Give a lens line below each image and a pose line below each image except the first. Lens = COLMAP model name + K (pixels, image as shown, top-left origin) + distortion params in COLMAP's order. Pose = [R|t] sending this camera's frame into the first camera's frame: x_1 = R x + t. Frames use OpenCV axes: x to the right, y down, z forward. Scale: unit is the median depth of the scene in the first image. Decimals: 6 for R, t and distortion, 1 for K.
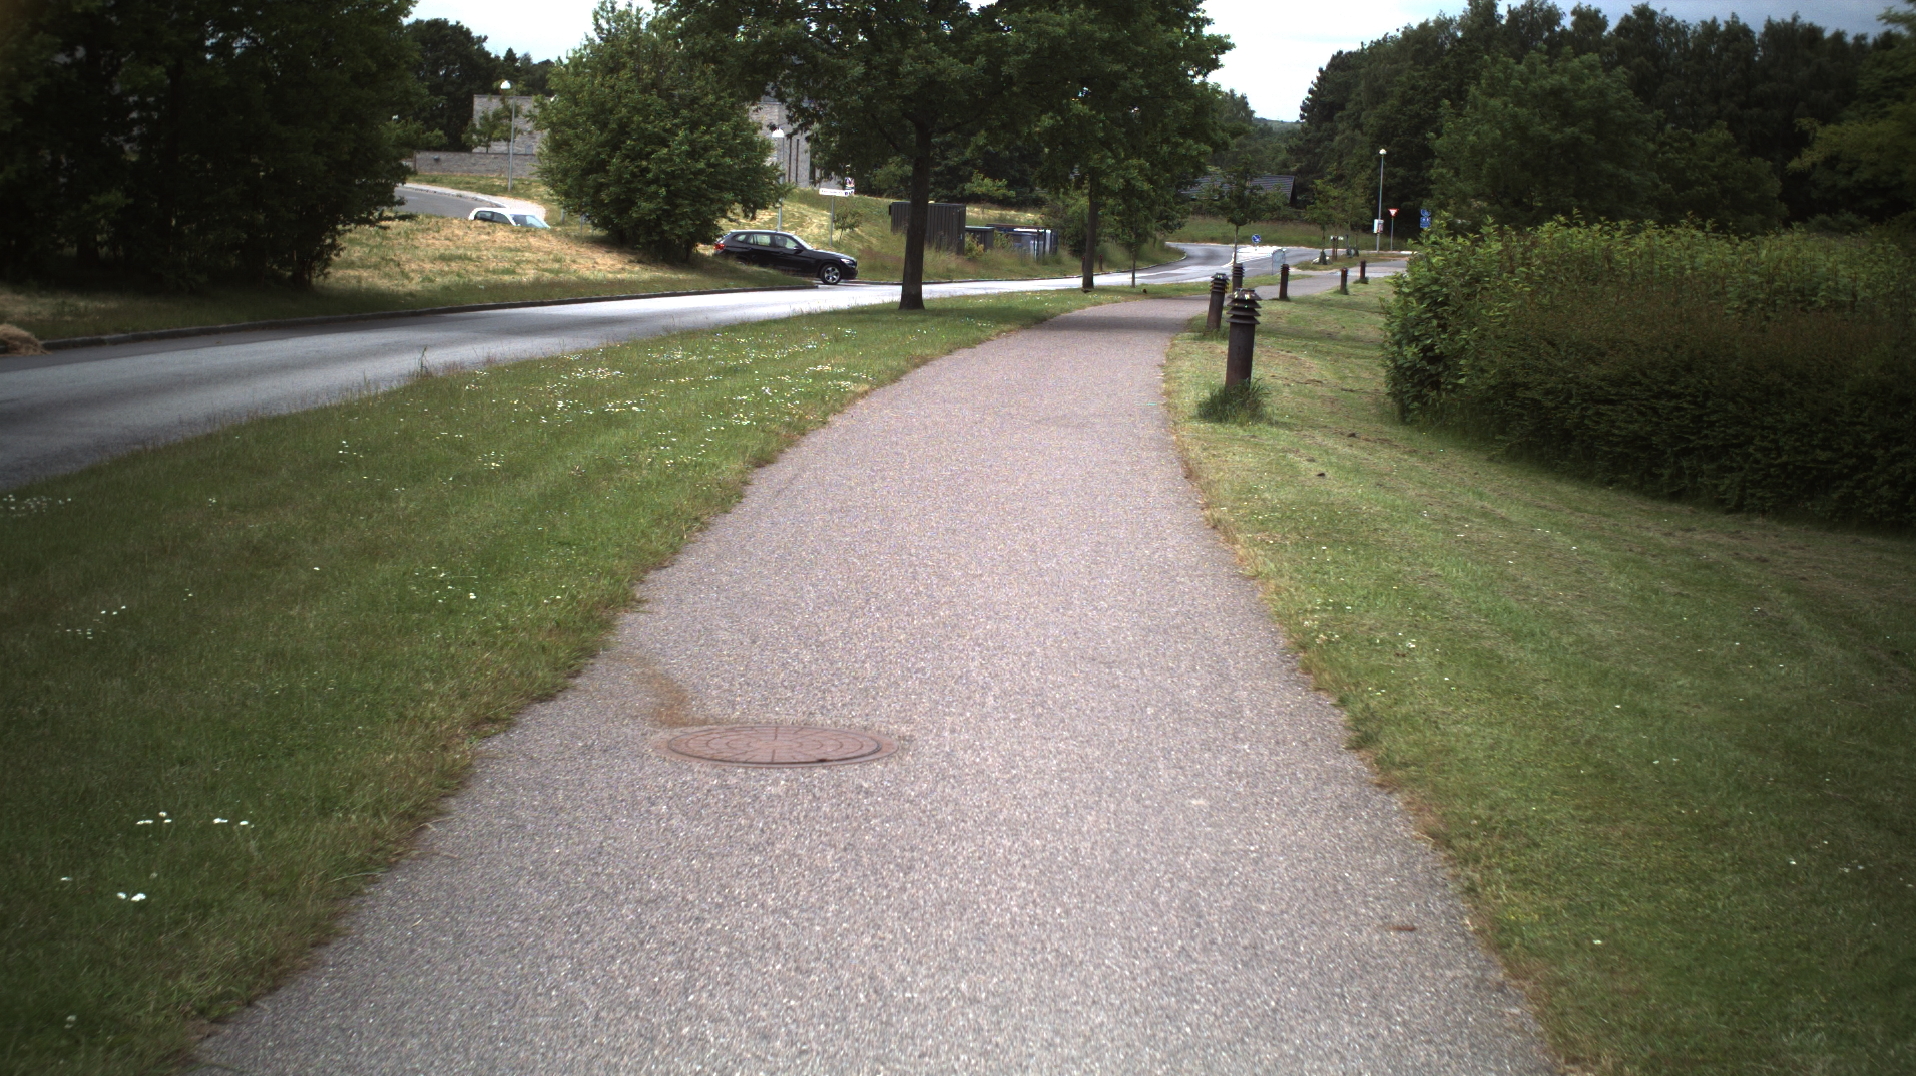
lens RADIAL K [[3386.1, 0, 958.0], [0, 3386.1, 538.0], [0, 0, 1]] dist [-0.311019, 0.390878]
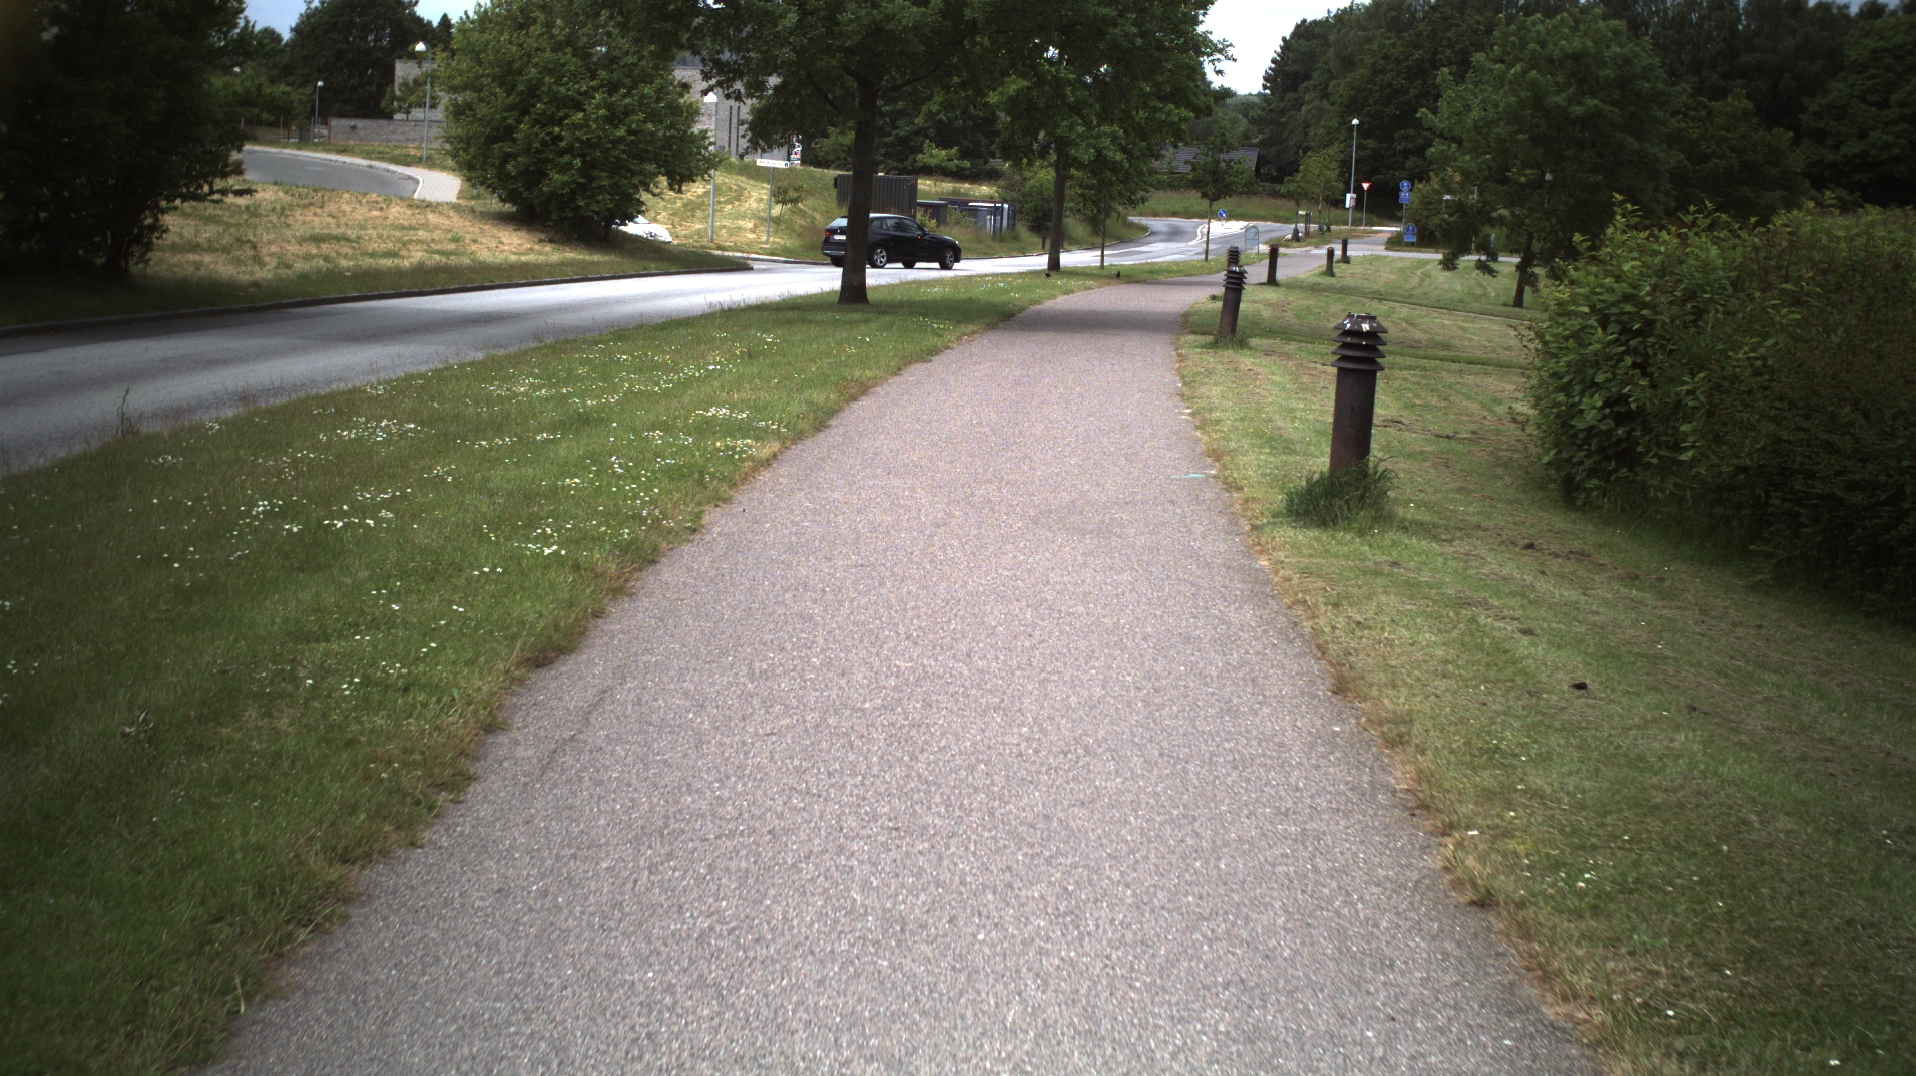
lens RADIAL K [[3386.1, 0, 958.0], [0, 3386.1, 538.0], [0, 0, 1]] dist [-0.311019, 0.390878]
pose [[0.999890, 0.001610, 0.014719, -0.000063], [-0.001731, 0.999965, 0.008236, -0.011130], [-0.014705, -0.008260, 0.999858, 0.110716]]
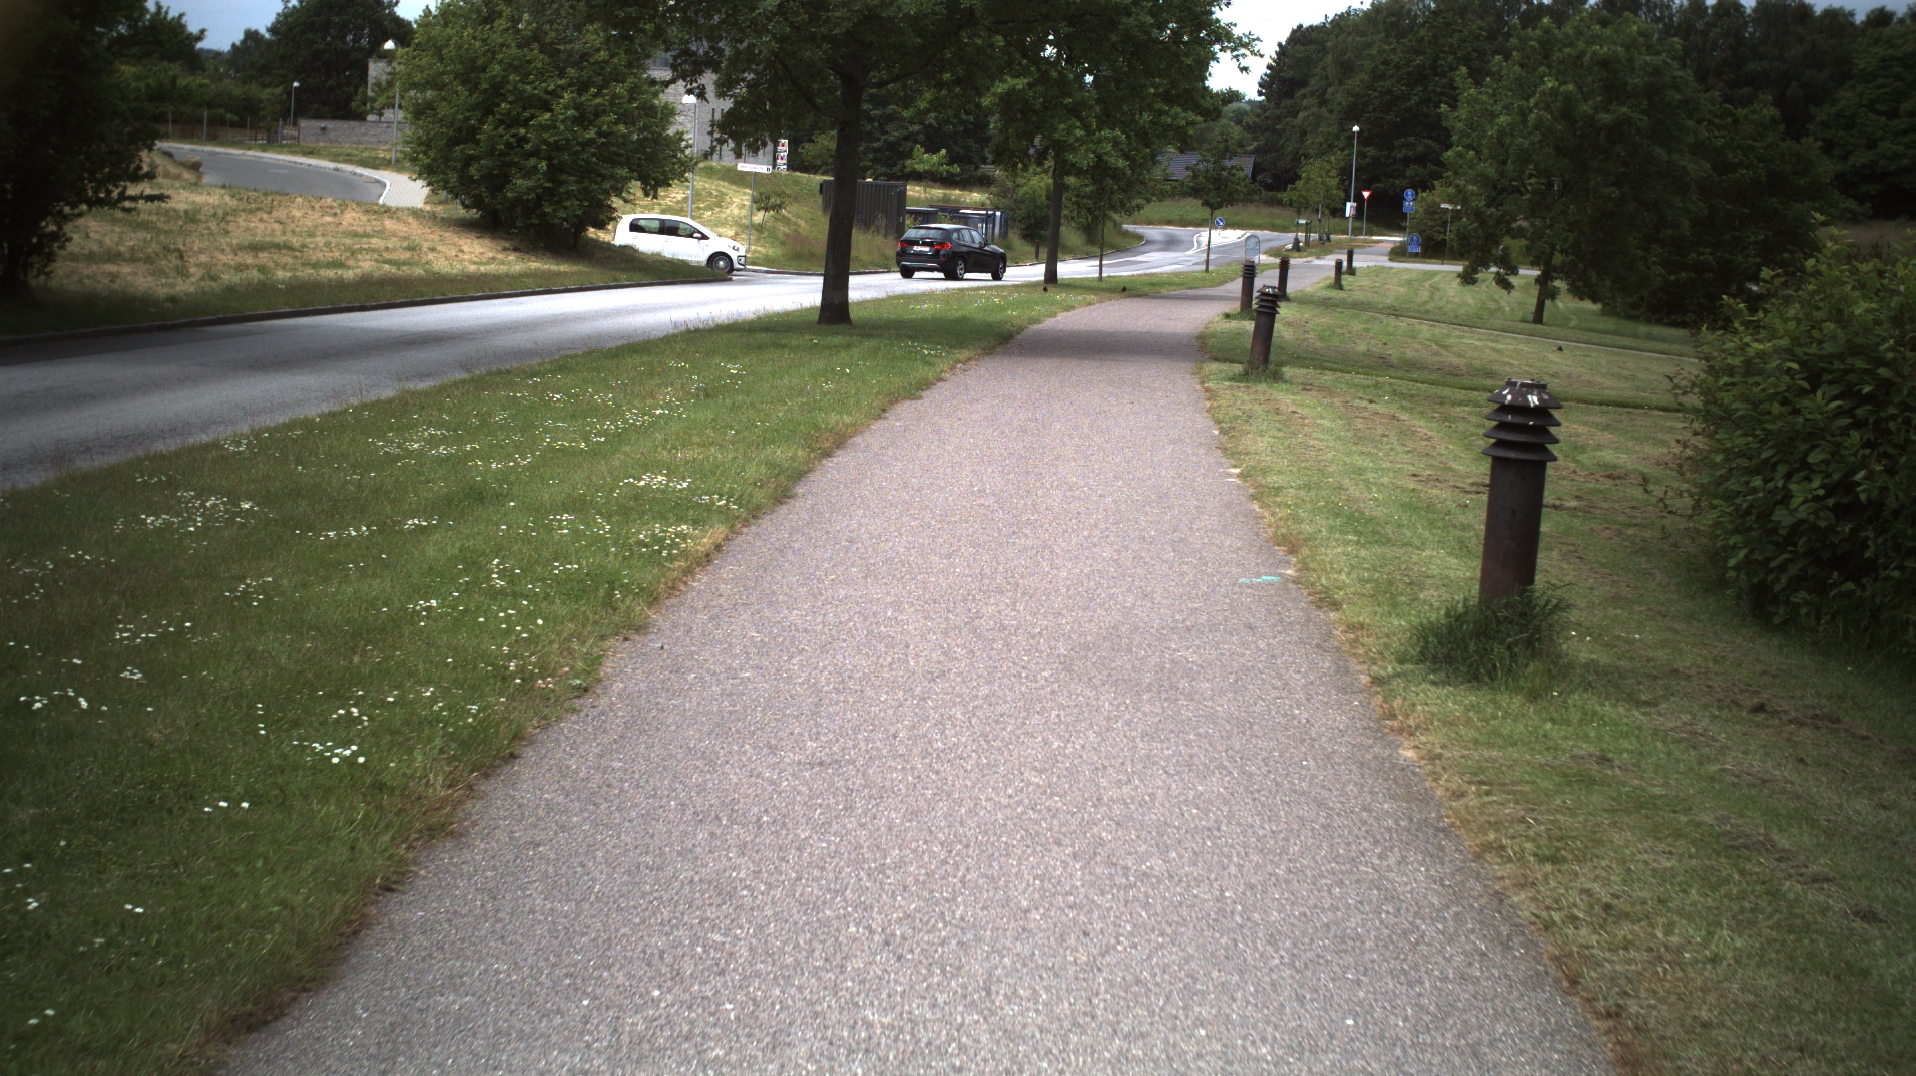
lens RADIAL K [[3386.1, 0, 958.0], [0, 3386.1, 538.0], [0, 0, 1]] dist [-0.311019, 0.390878]
pose [[0.999808, 0.006548, 0.018456, 0.000096], [-0.006668, 0.999957, 0.006430, -0.016692], [-0.018413, -0.006552, 0.999809, 0.166077]]
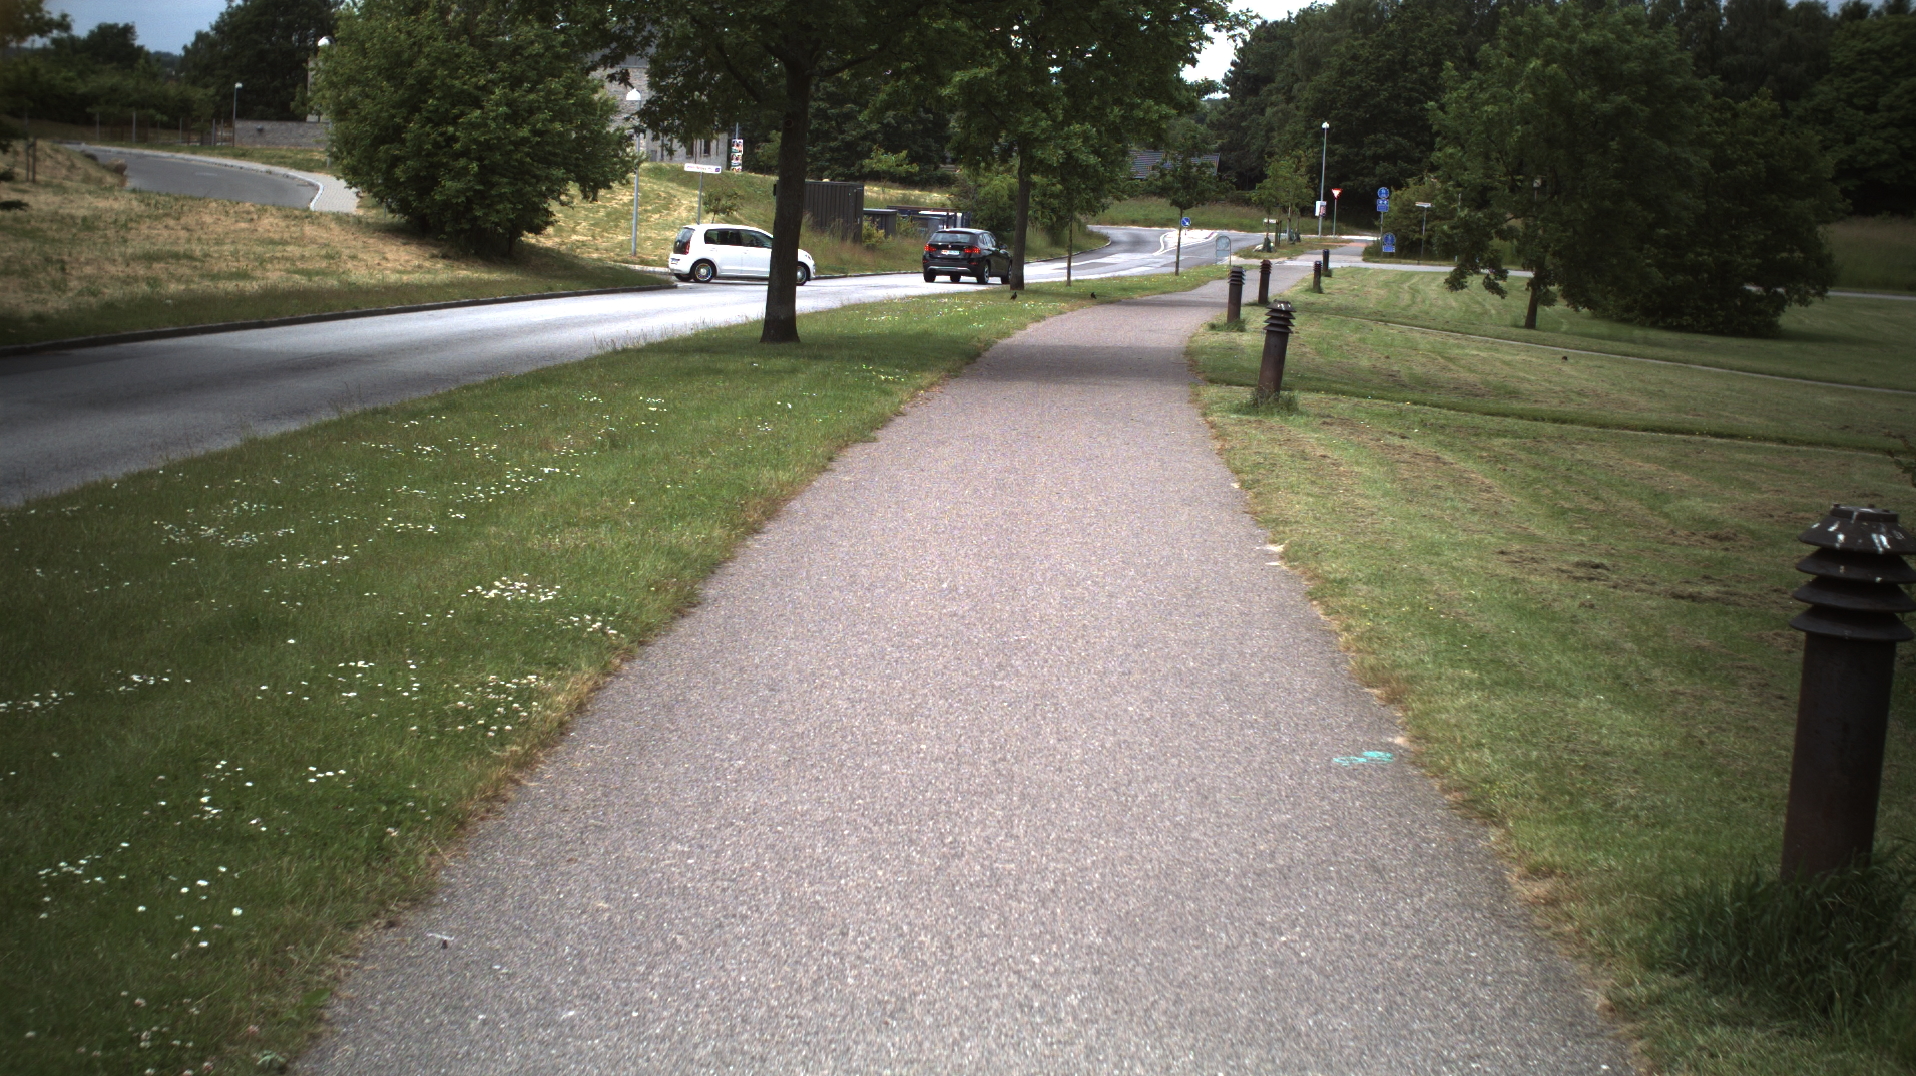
lens RADIAL K [[3386.1, 0, 958.0], [0, 3386.1, 538.0], [0, 0, 1]] dist [-0.311019, 0.390878]
pose [[0.999549, 0.001264, 0.029993, 0.000957], [-0.001457, 0.999979, 0.006391, -0.022138], [-0.029984, -0.006432, 0.999530, 0.221520]]
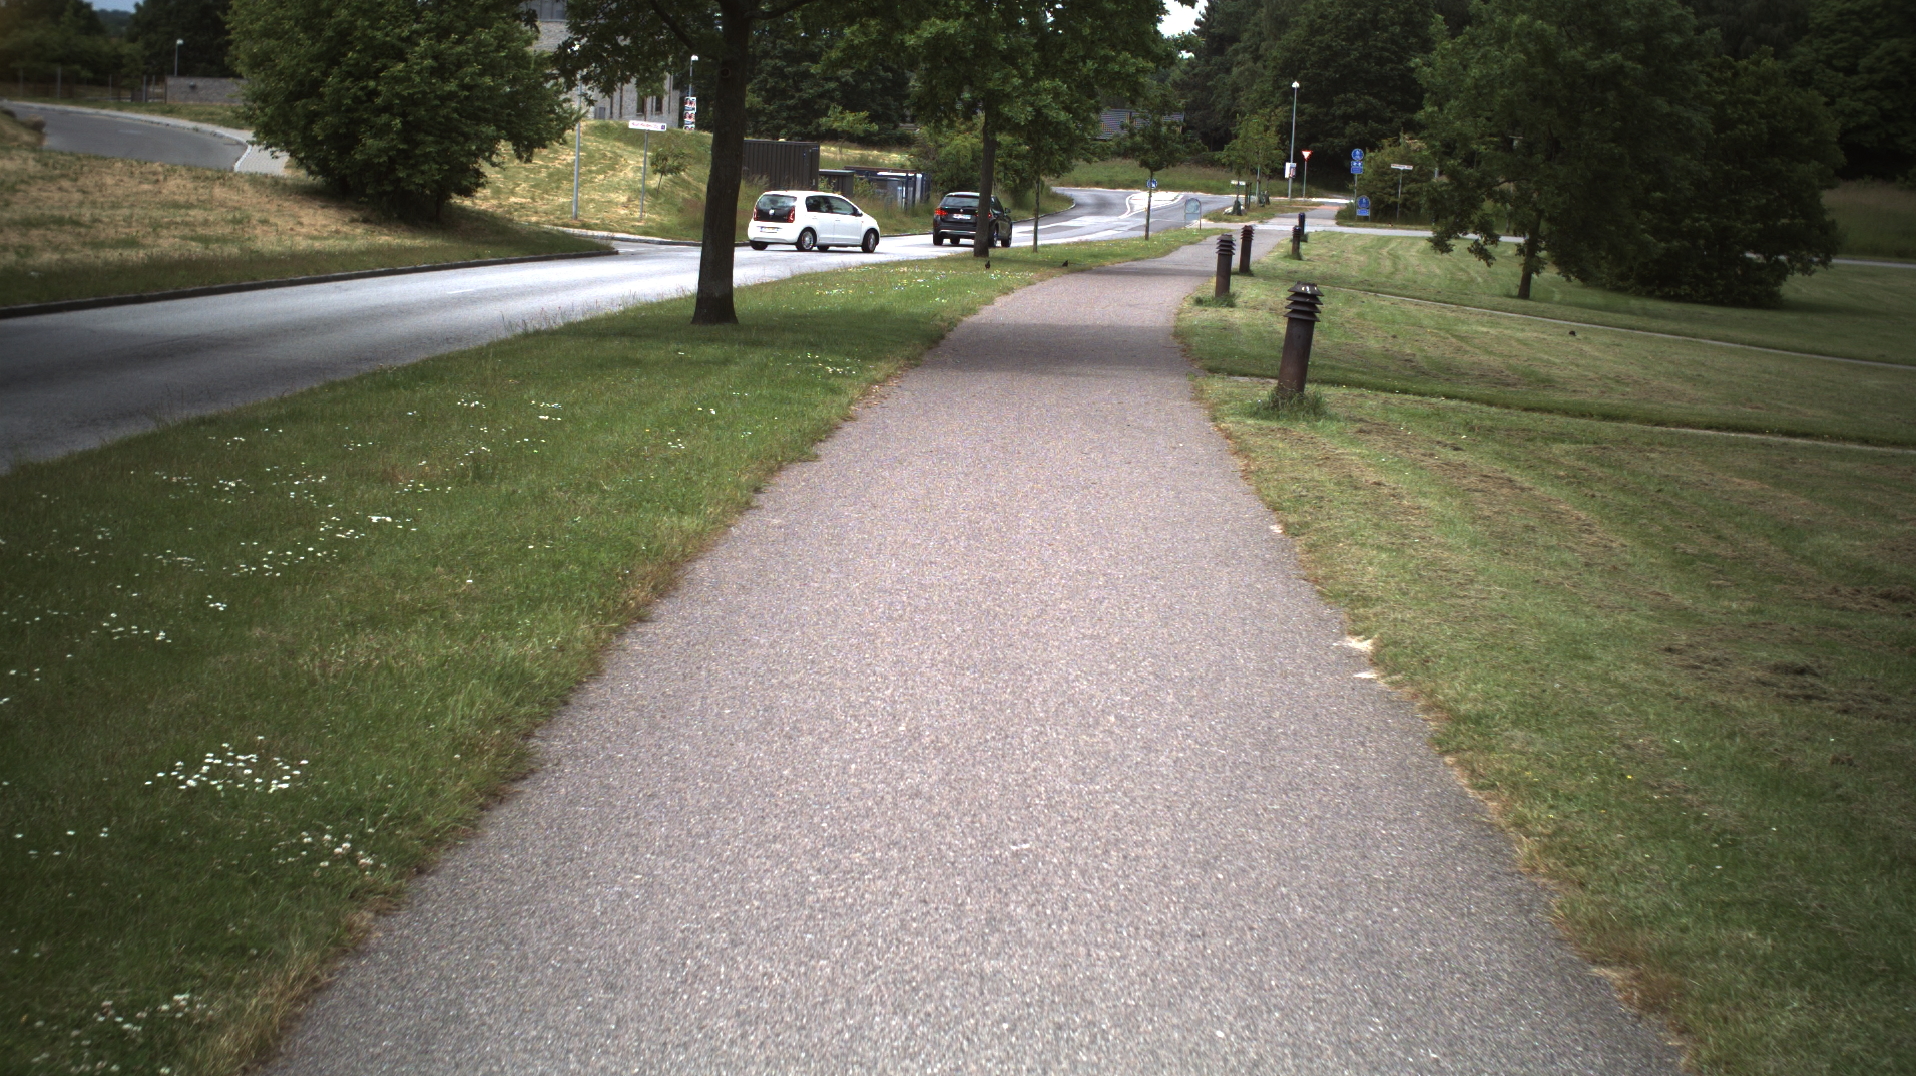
lens RADIAL K [[3386.1, 0, 958.0], [0, 3386.1, 538.0], [0, 0, 1]] dist [-0.311019, 0.390878]
pose [[0.999106, 0.002515, 0.042205, 0.002438], [-0.003276, 0.999833, 0.017983, -0.027365], [-0.042153, -0.018105, 0.998947, 0.277194]]
